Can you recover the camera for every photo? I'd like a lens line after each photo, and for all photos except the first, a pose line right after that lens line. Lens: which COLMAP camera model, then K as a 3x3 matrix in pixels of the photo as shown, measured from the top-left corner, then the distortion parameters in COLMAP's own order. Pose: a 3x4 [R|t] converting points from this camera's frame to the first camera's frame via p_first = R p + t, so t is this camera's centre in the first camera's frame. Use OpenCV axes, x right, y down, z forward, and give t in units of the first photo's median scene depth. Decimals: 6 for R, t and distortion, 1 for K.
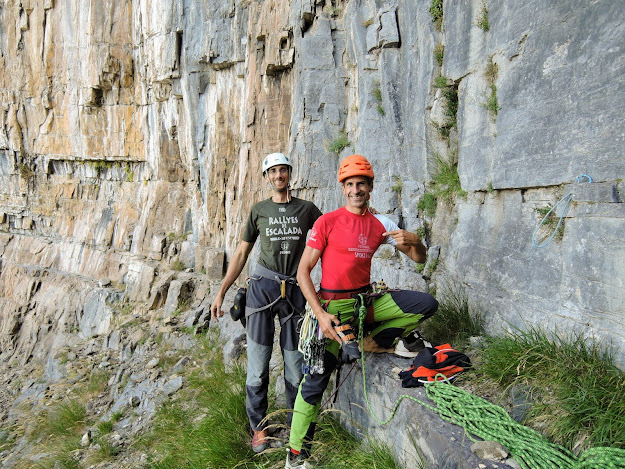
lens RADIAL K [[441.1, 0, 312.5], [0, 441.1, 234.5], [0, 0, 1]] dist [-0.023721, 0.005324]
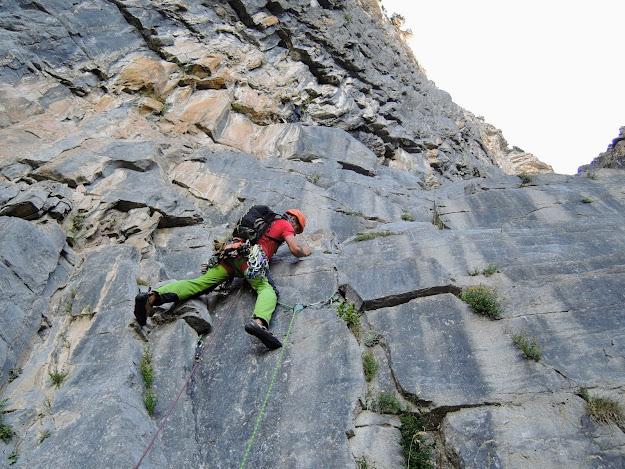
lens RADIAL K [[441.1, 0, 312.5], [0, 441.1, 234.5], [0, 0, 1]] dist [-0.023721, 0.005324]
pose [[0.389584, 0.786987, 0.478409, -0.138125], [-0.017908, 0.525825, -0.850404, 0.025164], [-0.920817, 0.322736, 0.218947, 0.606489]]
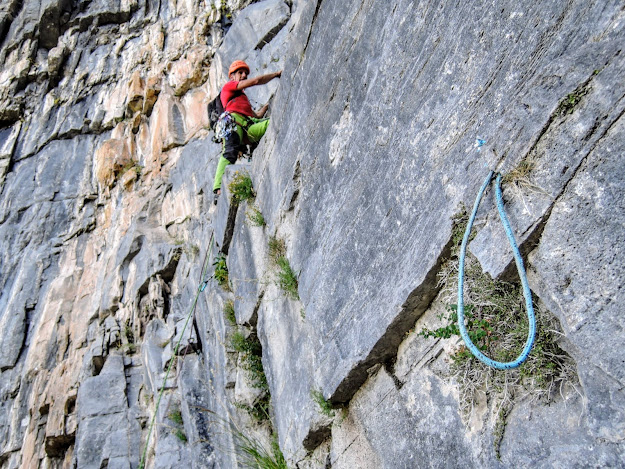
lens RADIAL K [[441.1, 0, 312.5], [0, 441.1, 234.5], [0, 0, 1]] dist [-0.023721, 0.005324]
pose [[0.944281, -0.052435, 0.324936, 0.129743], [0.280671, 0.643944, -0.711731, 0.039924], [-0.171921, 0.763274, 0.622781, 0.300090]]
